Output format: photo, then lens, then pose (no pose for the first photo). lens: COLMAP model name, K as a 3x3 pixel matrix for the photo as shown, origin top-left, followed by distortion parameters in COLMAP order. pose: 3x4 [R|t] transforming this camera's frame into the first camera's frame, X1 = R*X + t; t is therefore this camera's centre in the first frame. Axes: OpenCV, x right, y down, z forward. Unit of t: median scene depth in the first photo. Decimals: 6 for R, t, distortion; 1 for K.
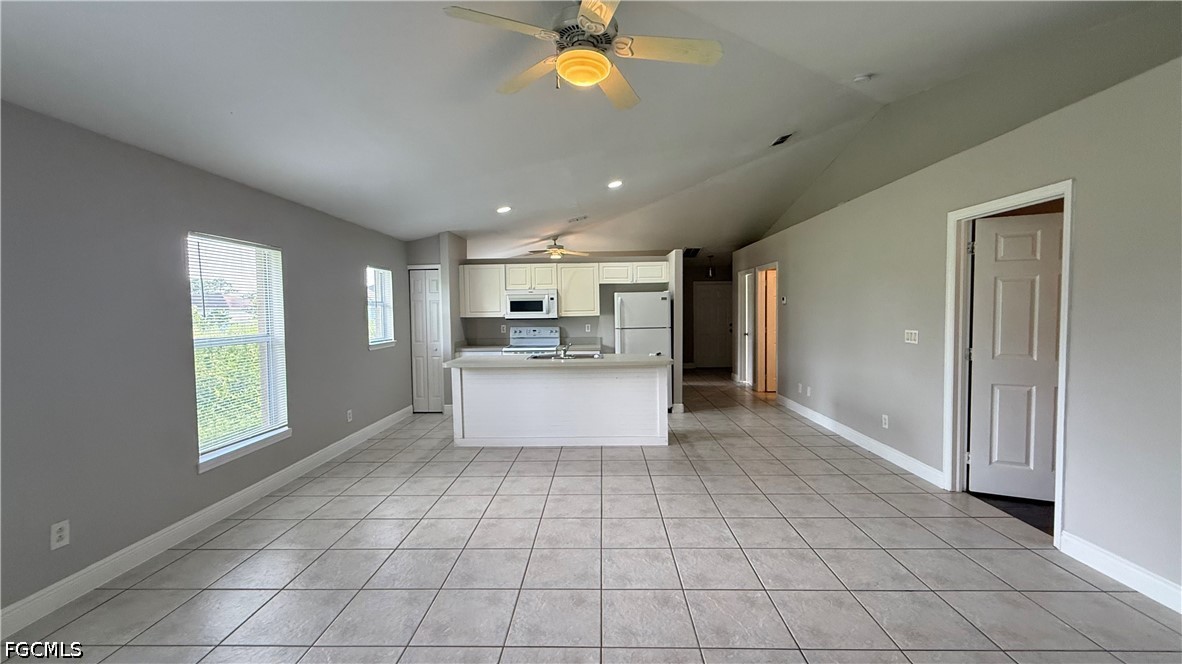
lens RADIAL K [[473.7, 0, 589.3], [0, 473.7, 330.6], [0, 0, 1]] dist [-0.001860, -0.000079]
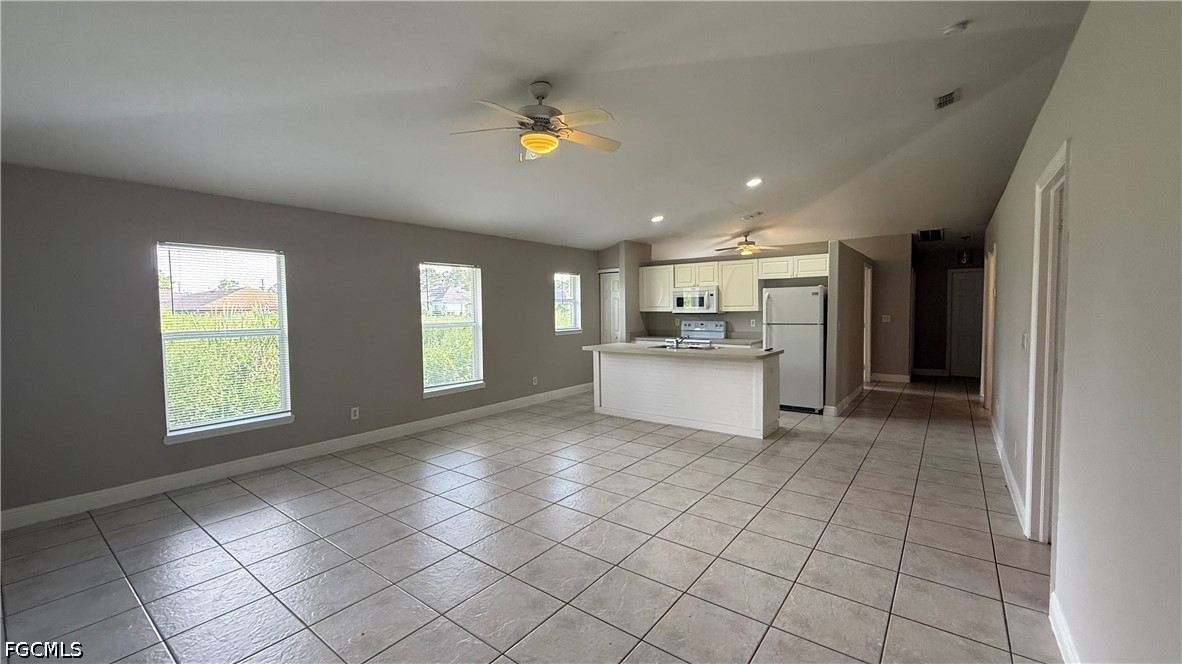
lens RADIAL K [[473.7, 0, 587.8], [0, 473.7, 330.9], [0, 0, 1]] dist [-0.001860, -0.000079]
pose [[0.807081, 0.031998, -0.589574, 0.454920], [-0.023930, 0.999483, 0.021487, -0.002742], [0.589956, -0.003233, 0.807429, -0.044073]]
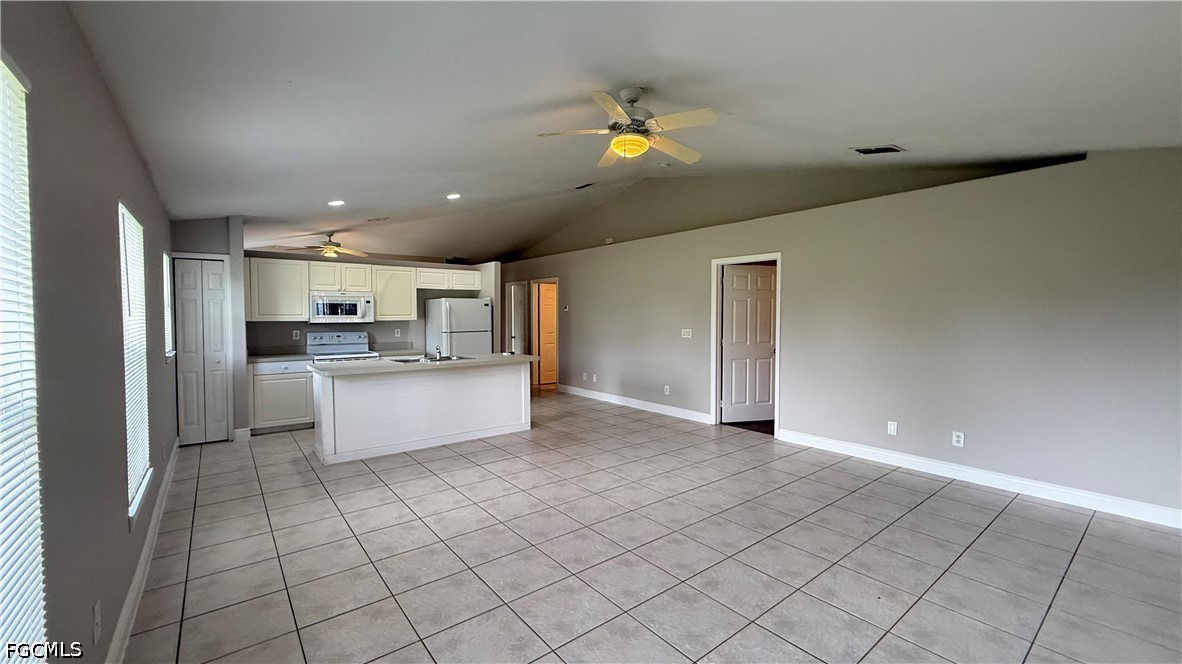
lens RADIAL K [[473.7, 0, 589.5], [0, 473.7, 332.1], [0, 0, 1]] dist [-0.001860, -0.000079]
pose [[0.767352, -0.010896, 0.641133, -0.477524], [0.018142, 0.999824, -0.004722, 0.007624], [-0.640969, 0.015255, 0.767415, -0.008131]]
